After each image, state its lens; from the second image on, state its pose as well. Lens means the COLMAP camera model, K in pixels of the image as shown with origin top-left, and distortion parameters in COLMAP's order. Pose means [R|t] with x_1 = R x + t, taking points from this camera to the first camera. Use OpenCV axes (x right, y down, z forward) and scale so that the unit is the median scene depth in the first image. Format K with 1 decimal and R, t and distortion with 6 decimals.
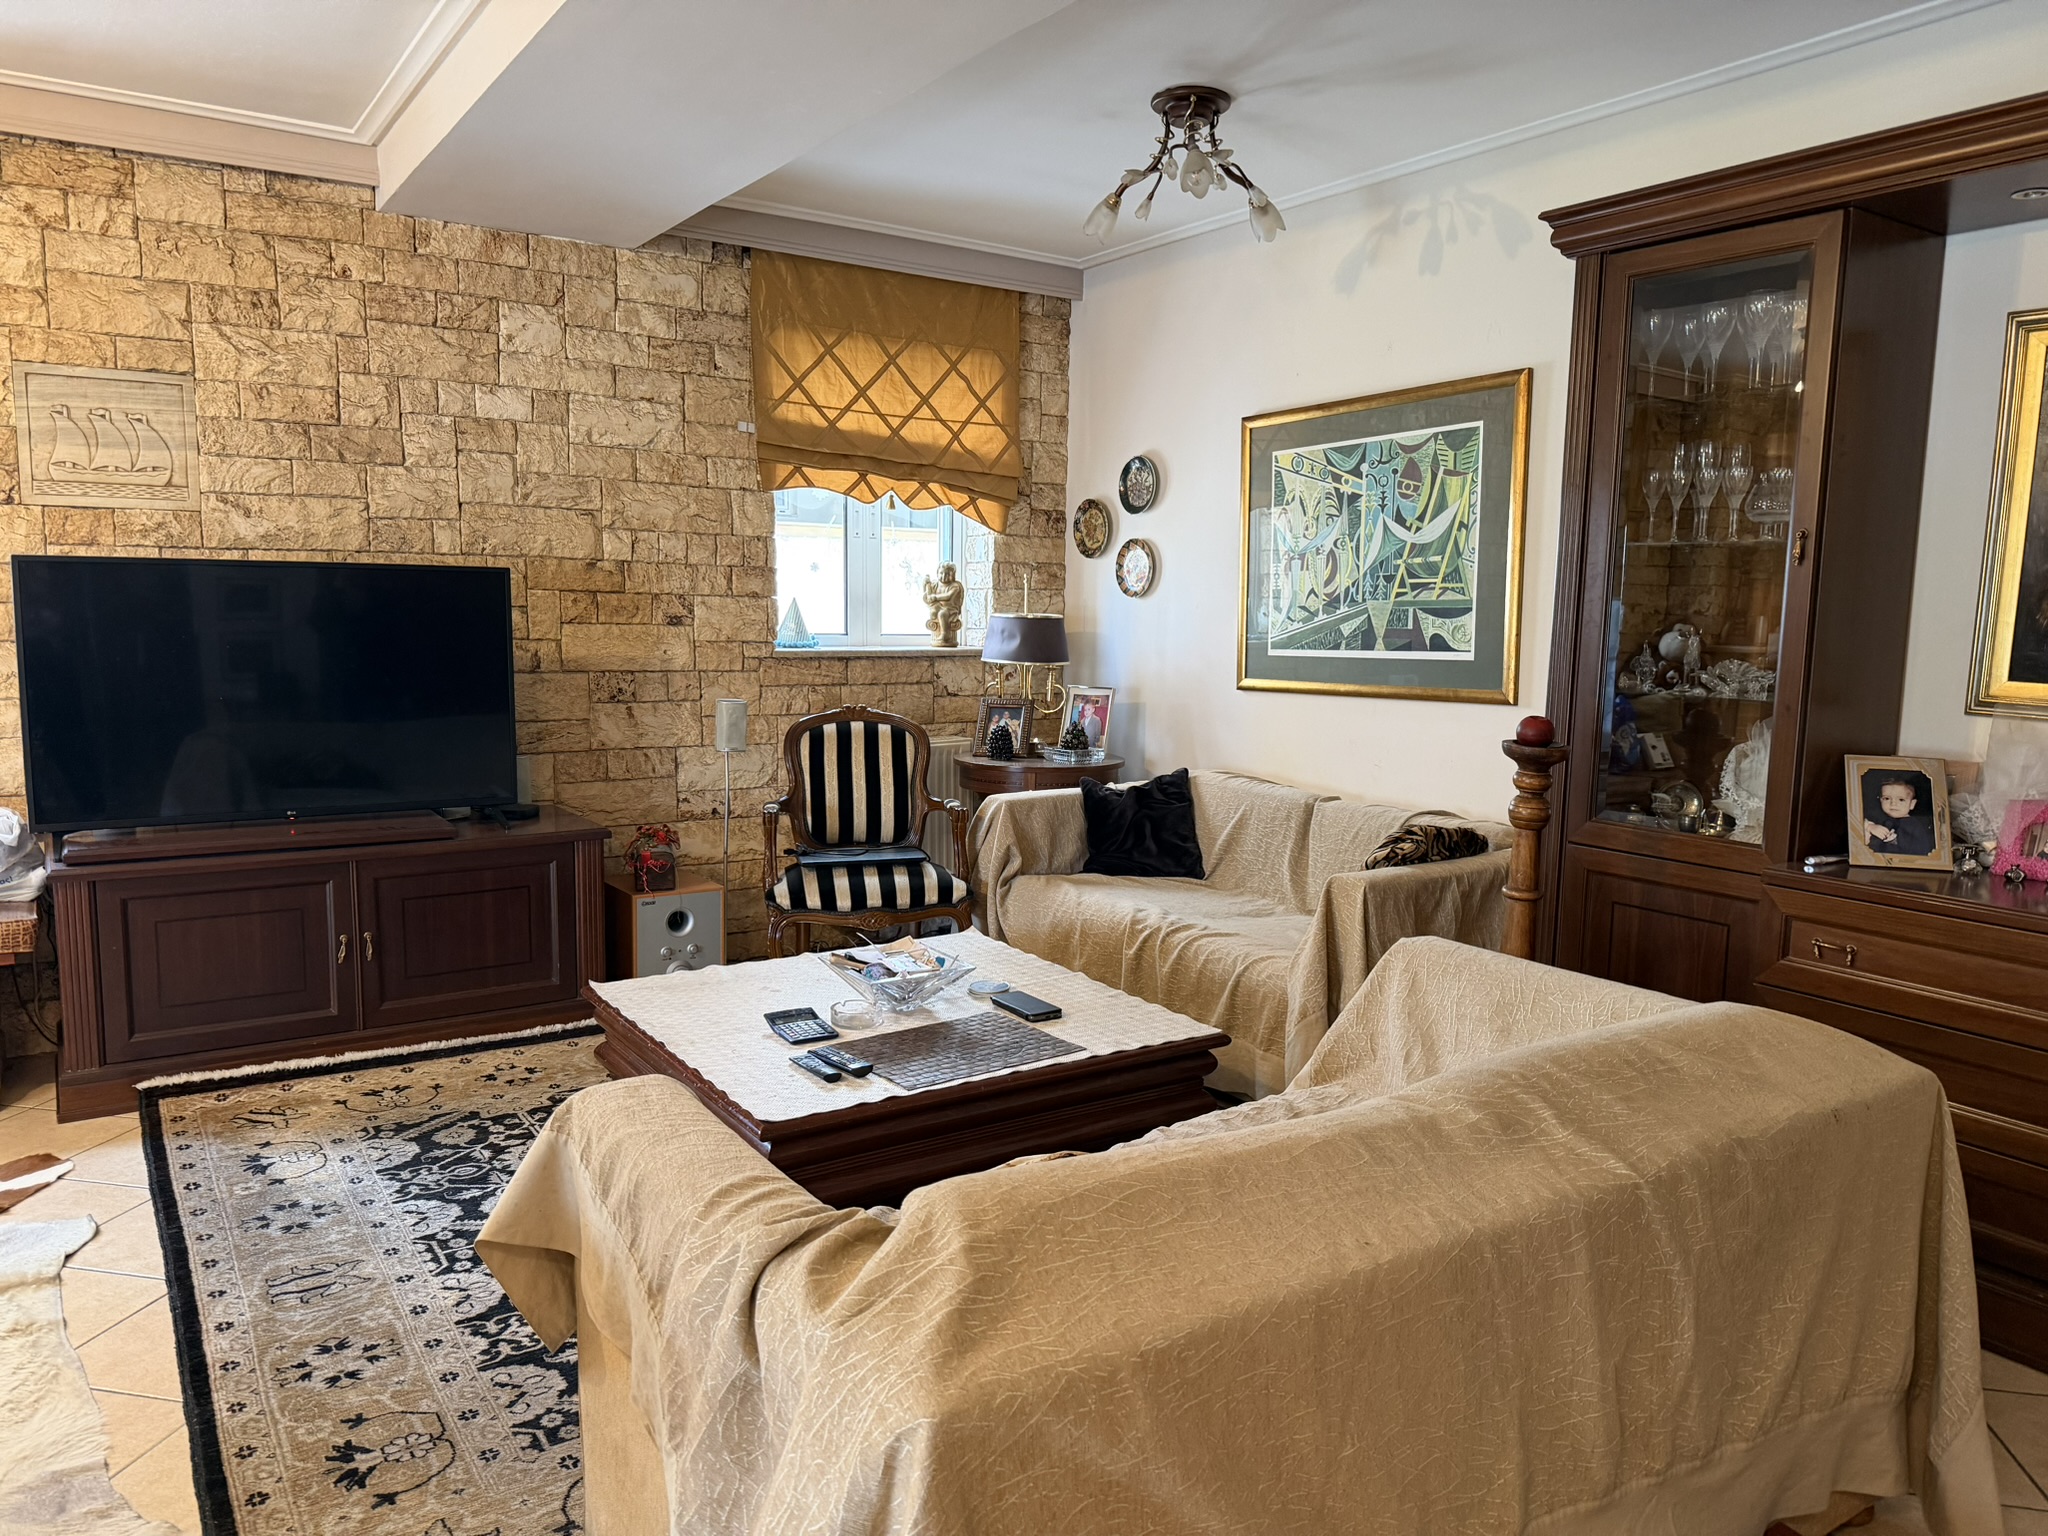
lens RADIAL K [[1437.6, 0, 1025.0], [0, 1437.6, 781.9], [0, 0, 1]] dist [0.073248, -0.084332]
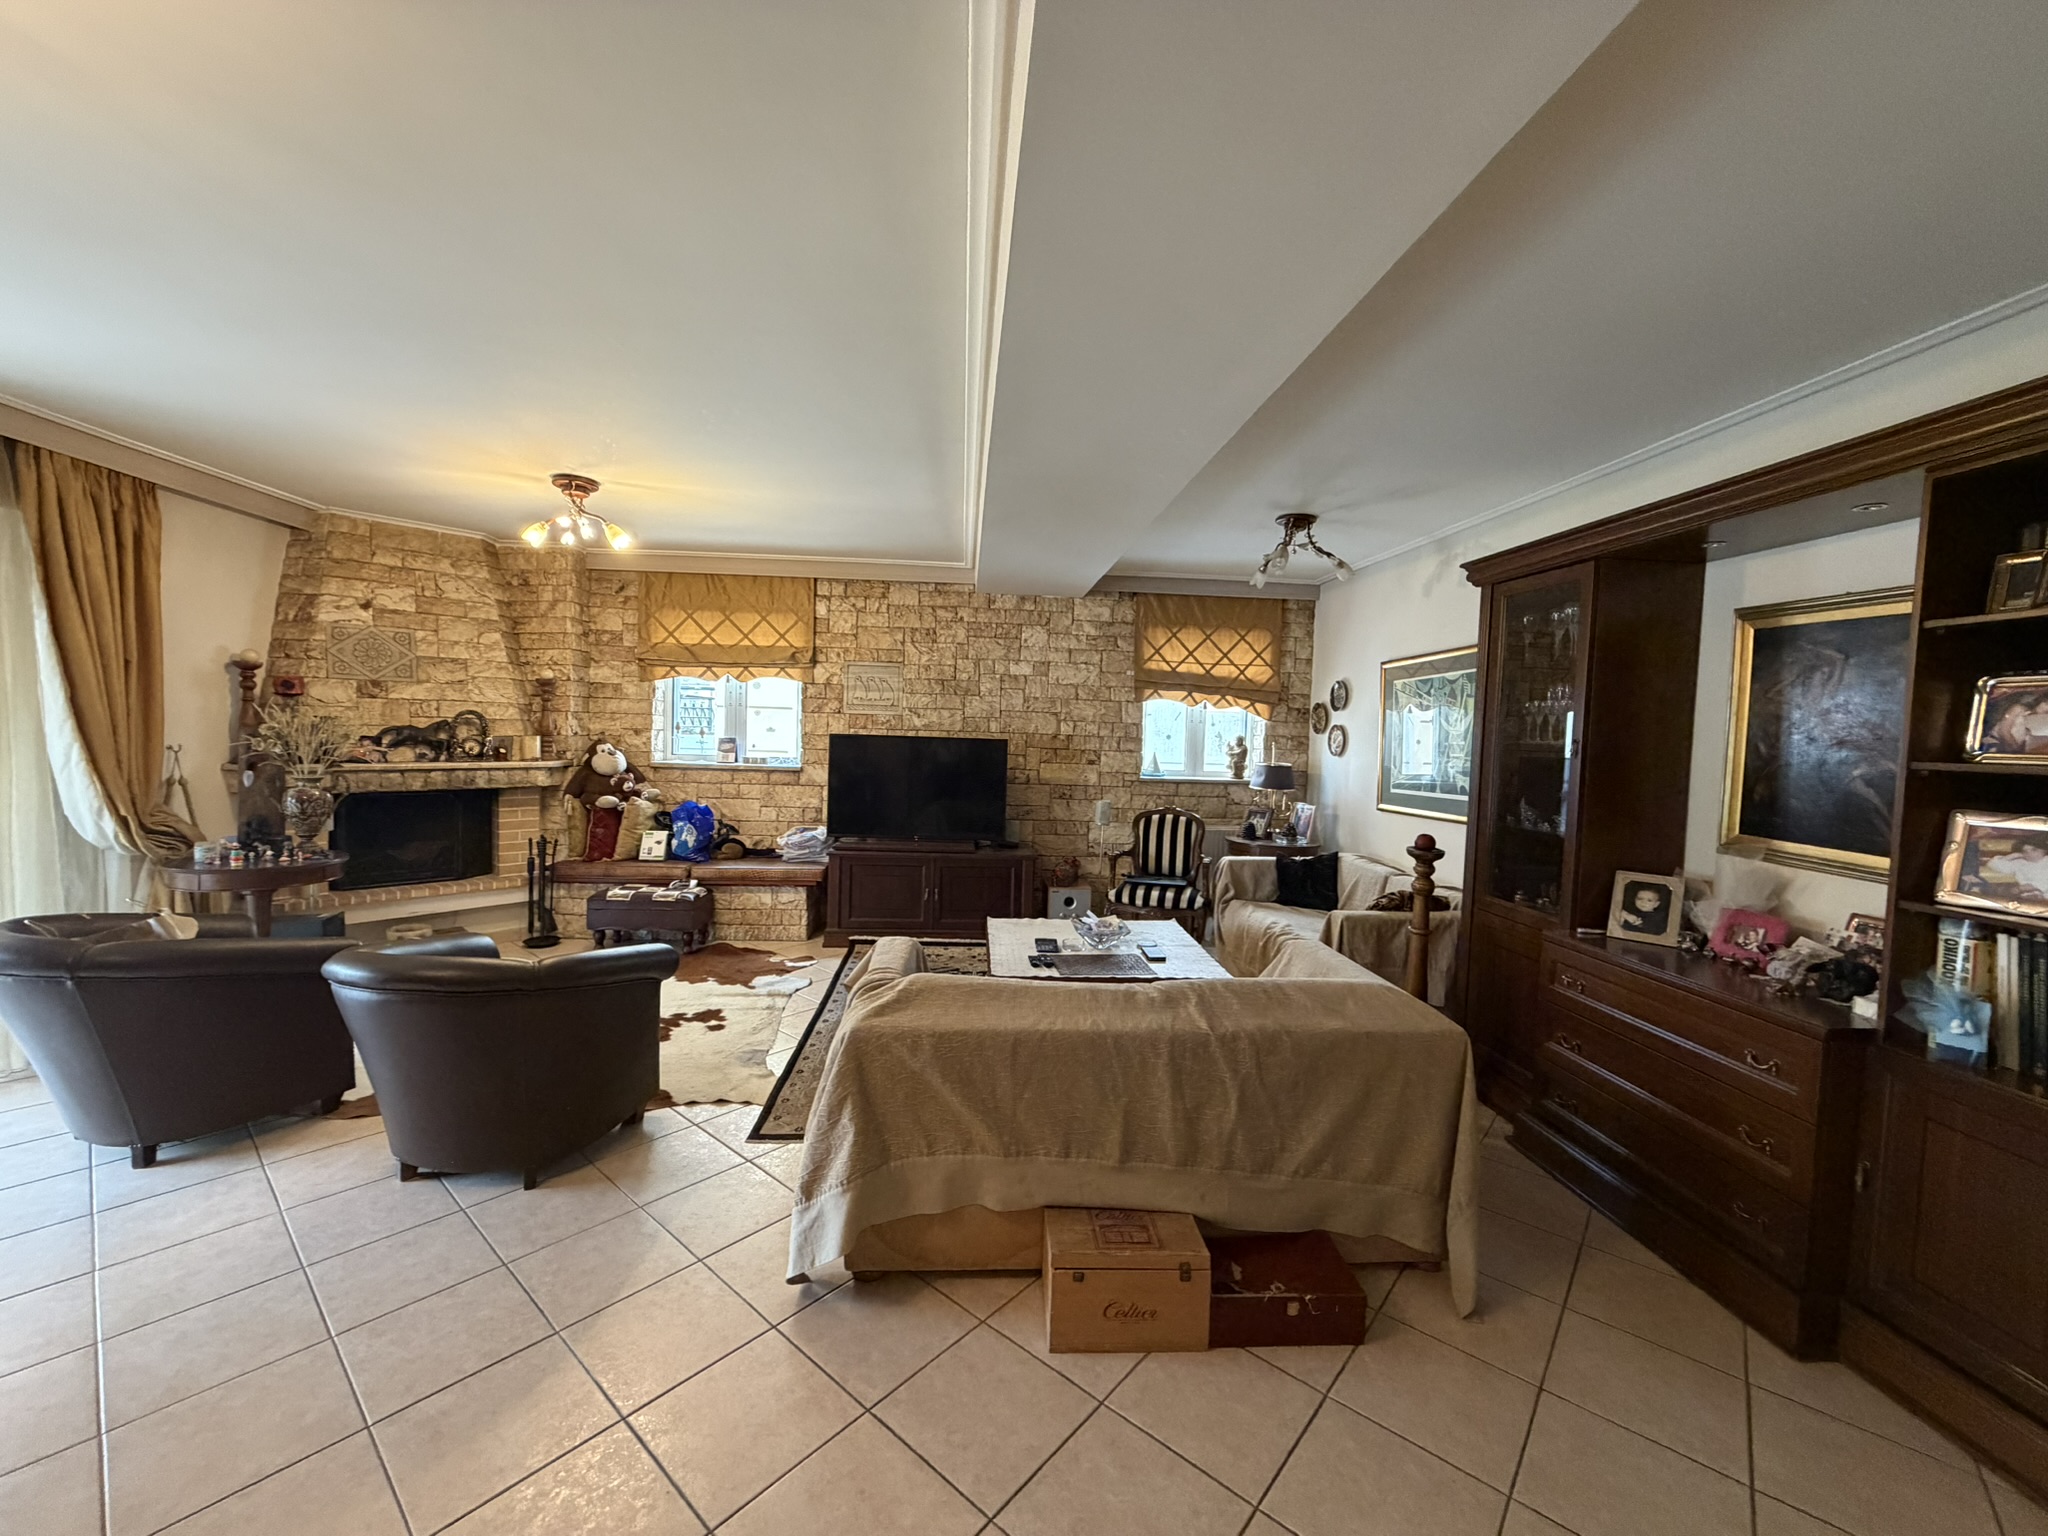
lens RADIAL K [[818.3, 0, 1024.0], [0, 818.3, 768.0], [0, 0, 1]] dist [0.002300, 0.000335]
pose [[0.872375, 0.035284, -0.487561, 0.327923], [-0.080287, 0.994189, -0.071707, -0.010490], [0.482198, 0.101700, 0.870139, -0.129277]]
